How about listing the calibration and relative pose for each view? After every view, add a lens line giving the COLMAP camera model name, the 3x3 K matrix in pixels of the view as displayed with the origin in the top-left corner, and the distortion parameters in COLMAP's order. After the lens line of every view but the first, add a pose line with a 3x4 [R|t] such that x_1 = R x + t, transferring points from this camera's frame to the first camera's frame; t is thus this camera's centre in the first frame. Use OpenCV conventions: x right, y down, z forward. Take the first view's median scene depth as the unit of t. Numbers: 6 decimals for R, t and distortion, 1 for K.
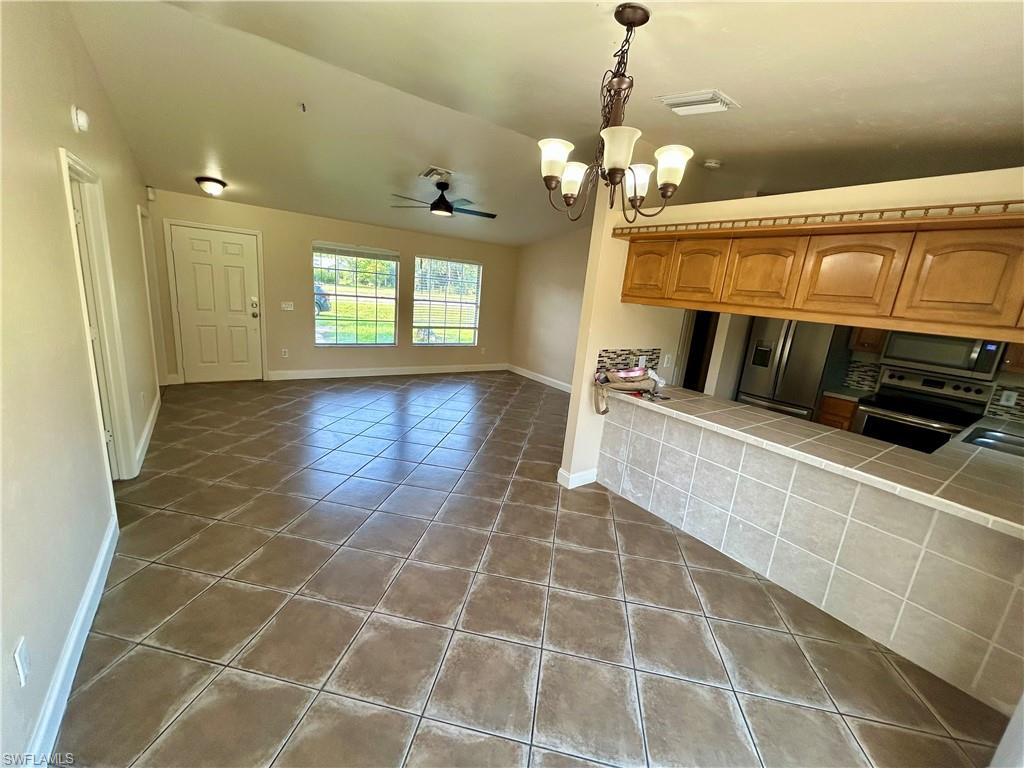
lens RADIAL K [[410.5, 0, 511.0], [0, 410.5, 384.6], [0, 0, 1]] dist [-0.000457, -0.000450]
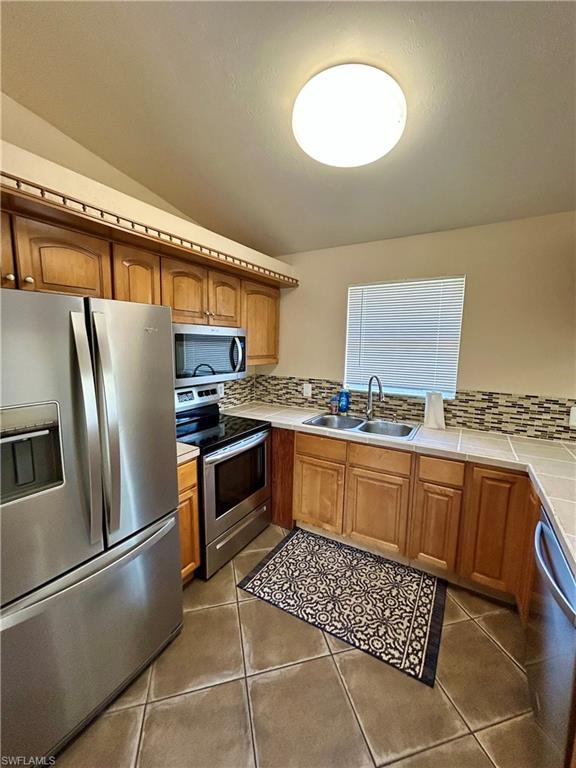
lens RADIAL K [[308.9, 0, 288.0], [0, 308.9, 384.0], [0, 0, 1]] dist [-0.003801, 0.003044]
pose [[-0.404537, -0.217978, 0.888164, 0.456765], [0.160742, 0.939112, 0.303696, -0.204277], [-0.900284, 0.265622, -0.344867, 1.157543]]
